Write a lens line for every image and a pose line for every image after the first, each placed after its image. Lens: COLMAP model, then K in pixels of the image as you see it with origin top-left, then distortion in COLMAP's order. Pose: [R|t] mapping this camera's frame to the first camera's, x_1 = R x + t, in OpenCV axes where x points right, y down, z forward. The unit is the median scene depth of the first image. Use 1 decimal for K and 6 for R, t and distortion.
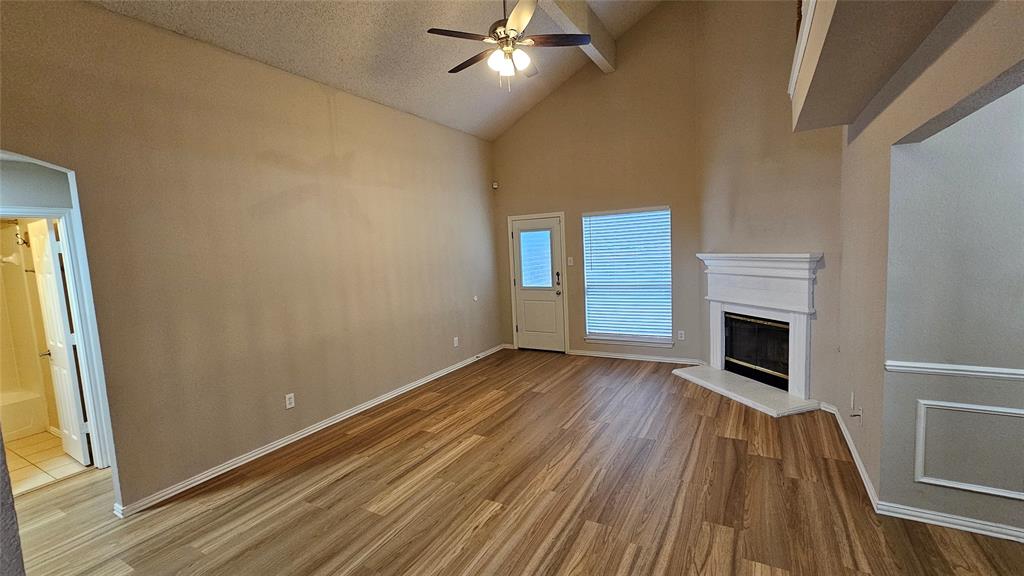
lens RADIAL K [[430.4, 0, 514.1], [0, 430.4, 288.5], [0, 0, 1]] dist [-0.003655, 0.001904]
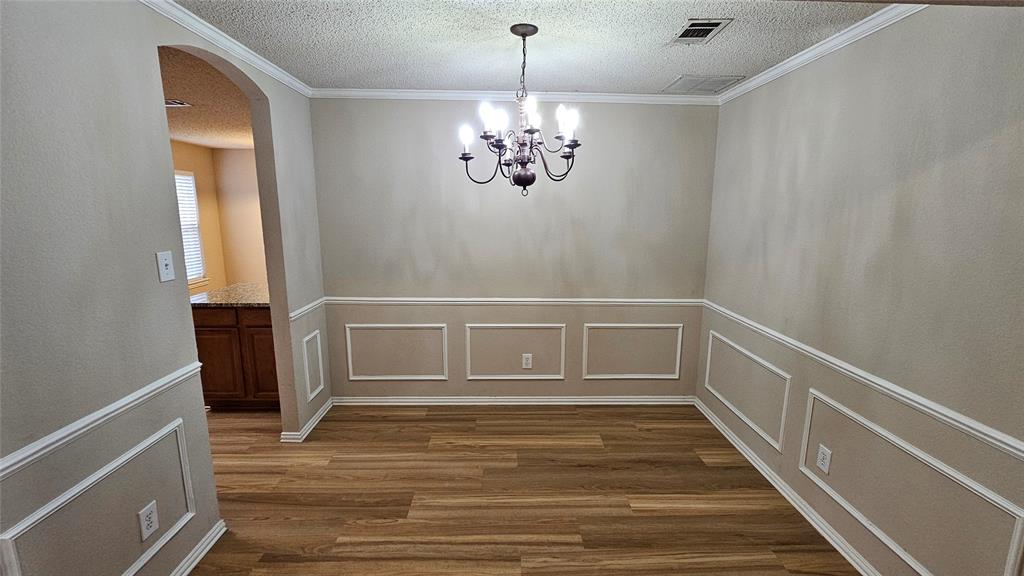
lens RADIAL K [[430.4, 0, 513.0], [0, 430.4, 285.9], [0, 0, 1]] dist [-0.003655, 0.001904]
pose [[-0.513907, -0.104588, 0.851447, 0.124394], [0.105057, 0.977396, 0.183468, -0.033248], [-0.851389, 0.183735, -0.491303, 0.370190]]
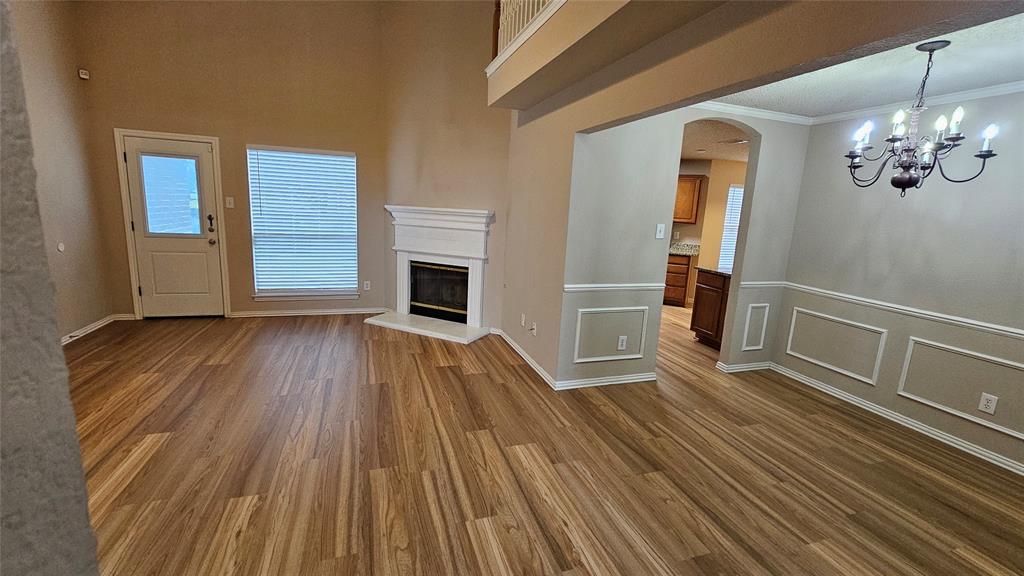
lens RADIAL K [[430.4, 0, 512.3], [0, 430.4, 287.0], [0, 0, 1]] dist [-0.003655, 0.001904]
pose [[0.664252, -0.054874, 0.745492, -0.183659], [-0.011006, 0.996476, 0.083155, 0.031247], [-0.747428, -0.063441, 0.661307, 0.096420]]
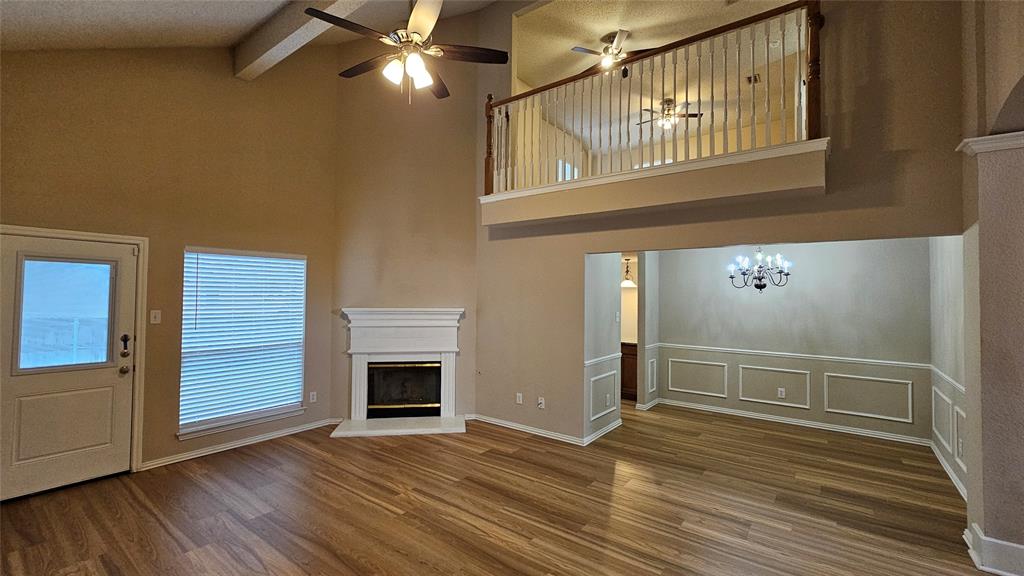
lens RADIAL K [[430.4, 0, 512.2], [0, 430.4, 289.2], [0, 0, 1]] dist [-0.003655, 0.001904]
pose [[0.134901, 0.067902, 0.988530, -0.622628], [0.080370, 0.993612, -0.079218, -0.016667], [-0.987594, 0.090135, 0.128582, 0.580580]]
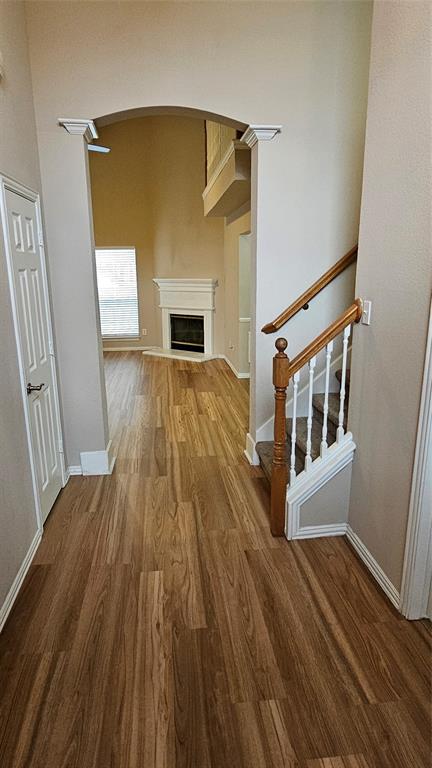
lens RADIAL K [[464.0, 0, 212.9], [0, 464.0, 382.2], [0, 0, 1]] dist [-0.002027, 0.000189]
pose [[0.811665, -0.099040, 0.575666, -0.522739], [0.027668, 0.990934, 0.131473, 0.098561], [-0.583468, -0.090784, 0.807046, -0.686540]]
